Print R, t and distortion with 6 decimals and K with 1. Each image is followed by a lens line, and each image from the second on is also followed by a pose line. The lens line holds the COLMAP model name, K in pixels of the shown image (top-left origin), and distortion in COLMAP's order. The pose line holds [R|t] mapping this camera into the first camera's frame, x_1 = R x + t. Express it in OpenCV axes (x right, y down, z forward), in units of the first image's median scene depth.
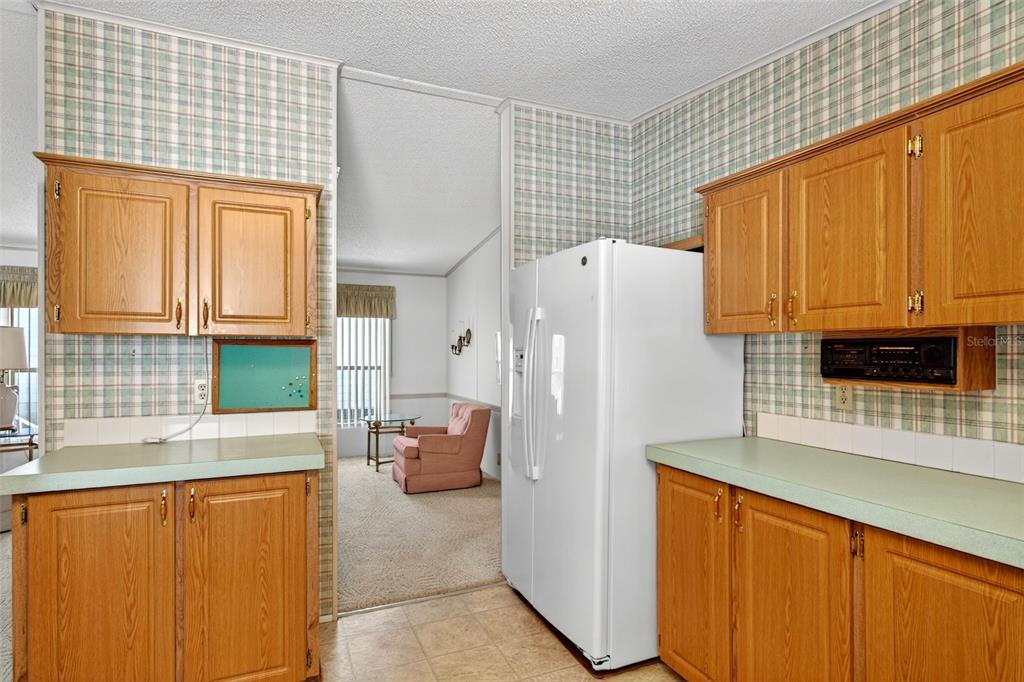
lens RADIAL K [[539.0, 0, 512.5], [0, 539.0, 353.3], [0, 0, 1]] dist [-0.001465, -0.000370]
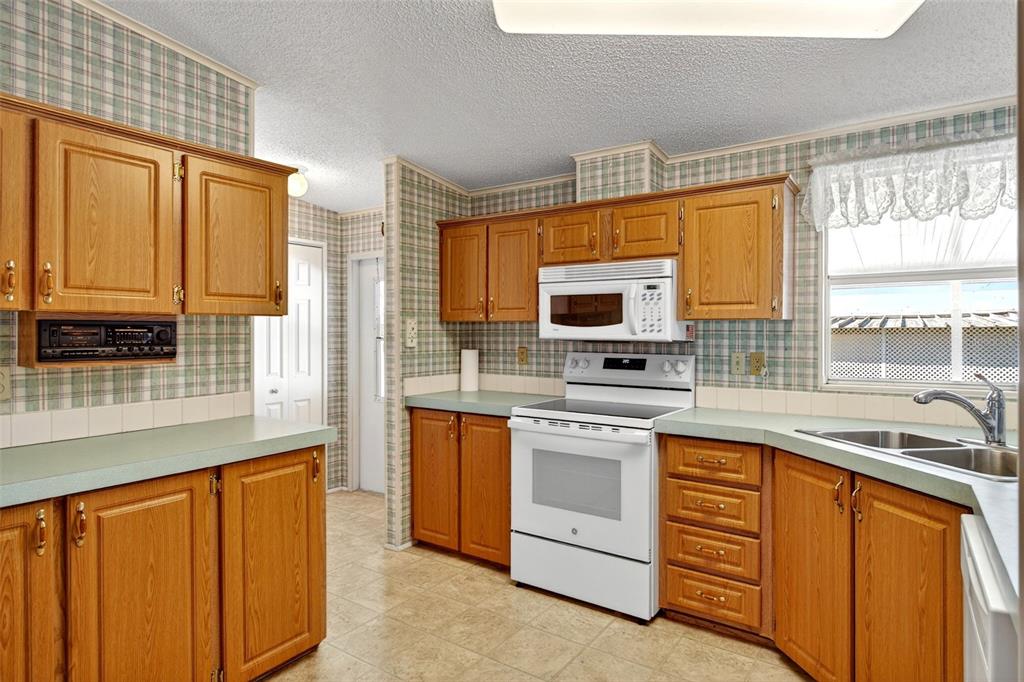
lens RADIAL K [[567.3, 0, 512.0], [0, 567.3, 341.0], [0, 0, 1]] dist [-0.002214, -0.001277]
pose [[-0.524349, -0.012682, 0.851409, -0.717135], [-0.000430, 0.999893, 0.014629, -0.004854], [-0.851503, 0.007305, -0.524298, 0.918000]]
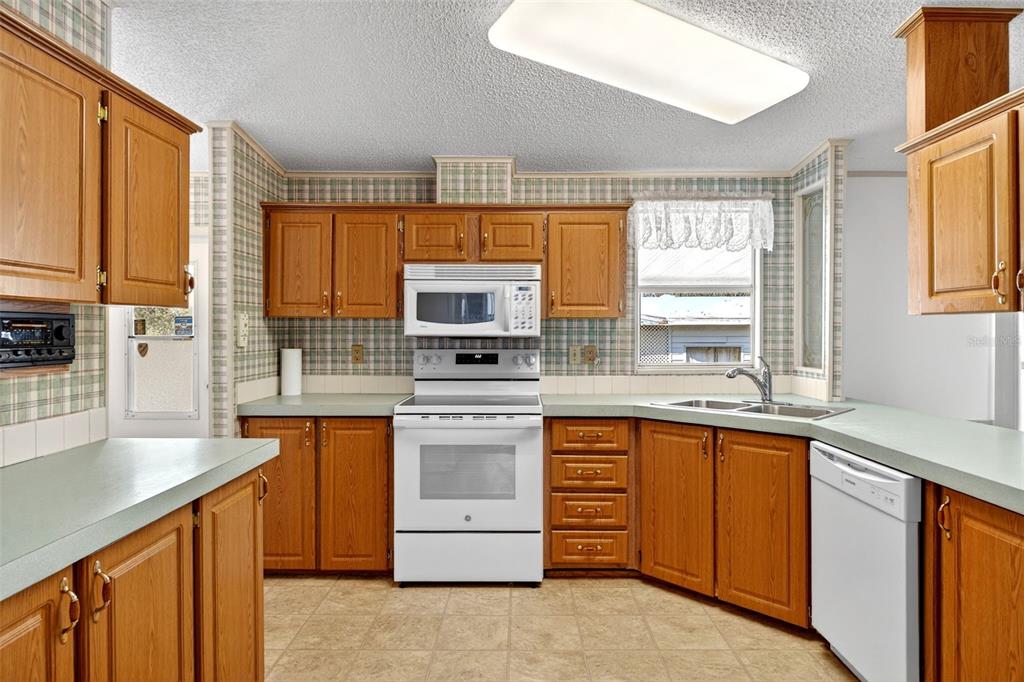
lens RADIAL K [[594.4, 0, 512.0], [0, 594.4, 341.0], [0, 0, 1]] dist [-0.005703, -0.001889]
pose [[-0.911657, -0.005814, 0.410910, -0.292675], [0.001525, 0.999845, 0.017529, -0.001067], [-0.410948, 0.016607, -0.911507, 1.480219]]
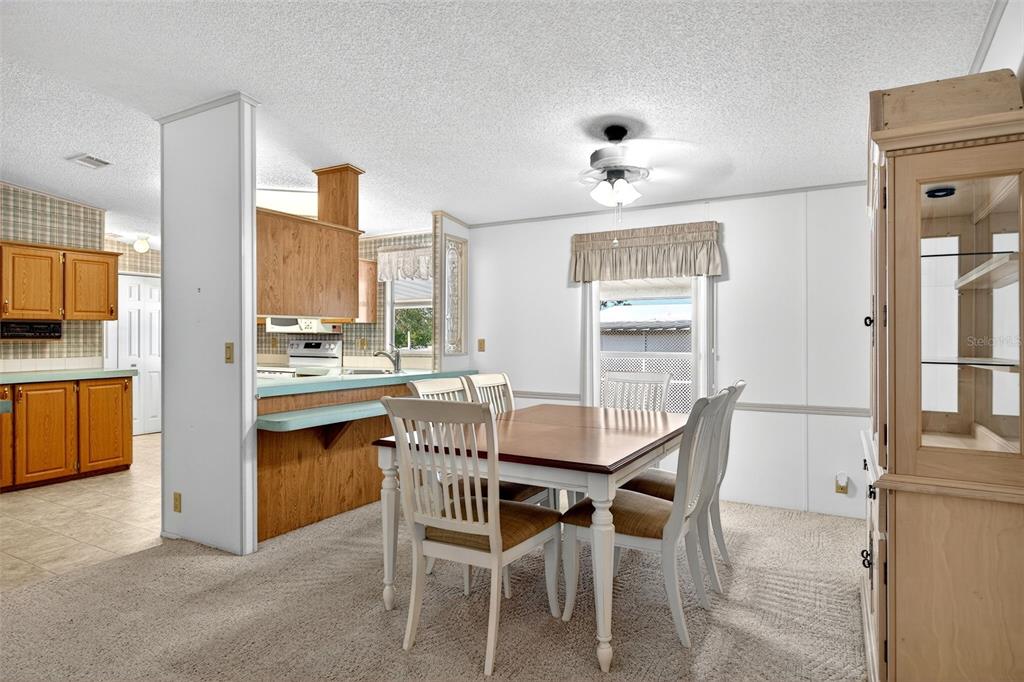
lens RADIAL K [[576.6, 0, 512.0], [0, 576.6, 341.0], [0, 0, 1]] dist [0.001623, 0.001077]
pose [[-0.599002, -0.006290, 0.800723, -3.040462], [-0.001163, 0.999975, 0.006985, 0.041348], [-0.800747, 0.003253, -0.598994, 0.814990]]
